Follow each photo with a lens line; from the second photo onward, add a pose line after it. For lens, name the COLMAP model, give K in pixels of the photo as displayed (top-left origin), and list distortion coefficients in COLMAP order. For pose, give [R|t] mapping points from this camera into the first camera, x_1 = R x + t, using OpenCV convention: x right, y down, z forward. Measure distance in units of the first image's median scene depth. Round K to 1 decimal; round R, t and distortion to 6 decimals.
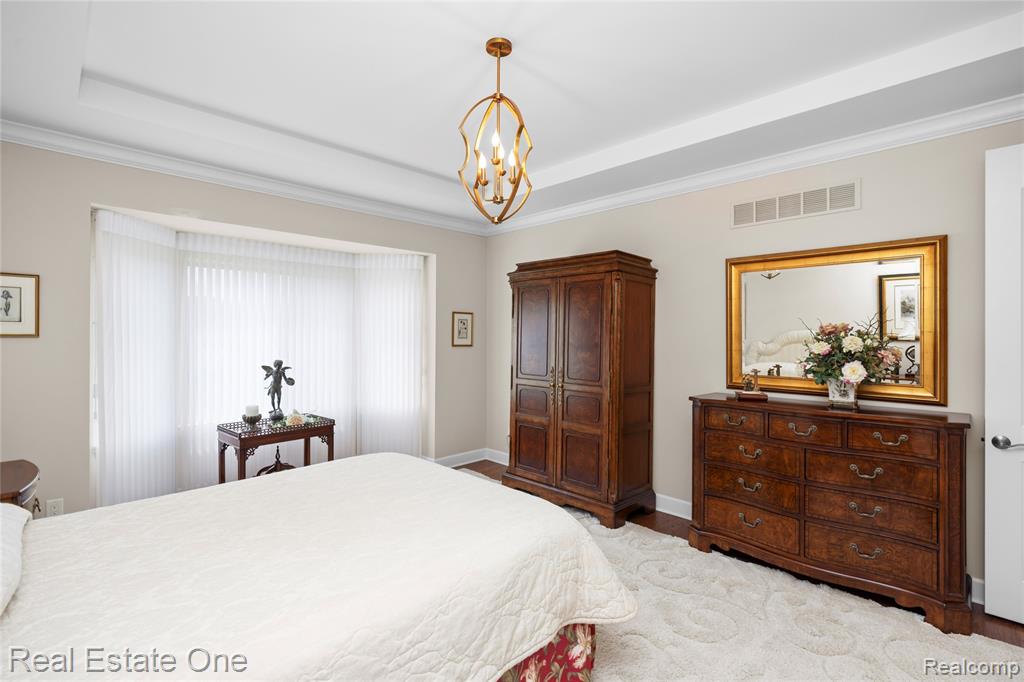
lens RADIAL K [[465.0, 0, 516.2], [0, 465.0, 335.0], [0, 0, 1]] dist [-0.001823, -0.002440]
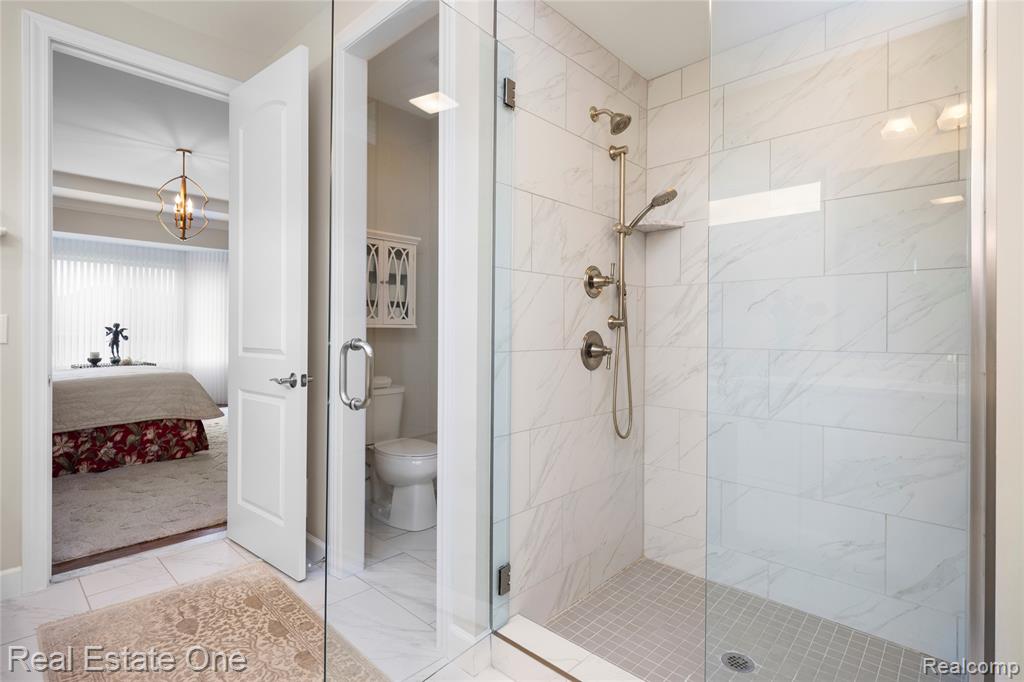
lens RADIAL K [[498.7, 0, 509.5], [0, 498.7, 333.0], [0, 0, 1]] dist [0.003705, 0.000418]
pose [[0.999952, -0.005800, 0.007923, 0.733005], [0.005909, 0.999888, -0.013714, 0.115611], [-0.007843, 0.013760, 0.999875, -0.608444]]
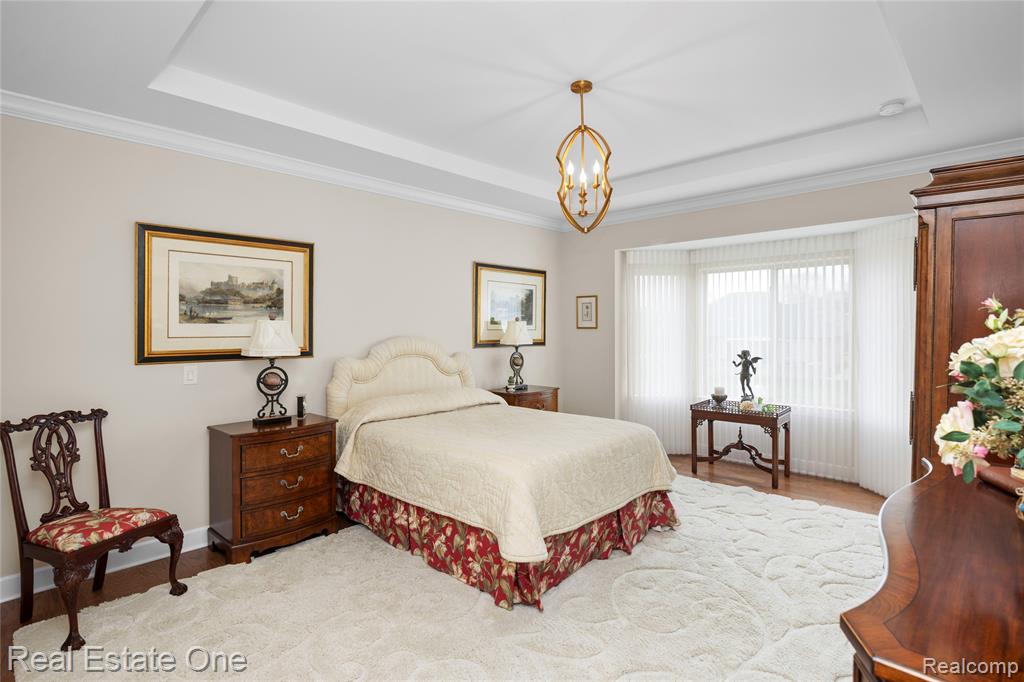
lens RADIAL K [[513.7, 0, 519.4], [0, 513.7, 335.7], [0, 0, 1]] dist [-0.005147, -0.000152]
pose [[0.005619, 0.010575, -0.999928, 0.689654], [-0.018890, 0.999767, 0.010467, 0.018458], [0.999806, 0.018830, 0.005817, 0.461292]]
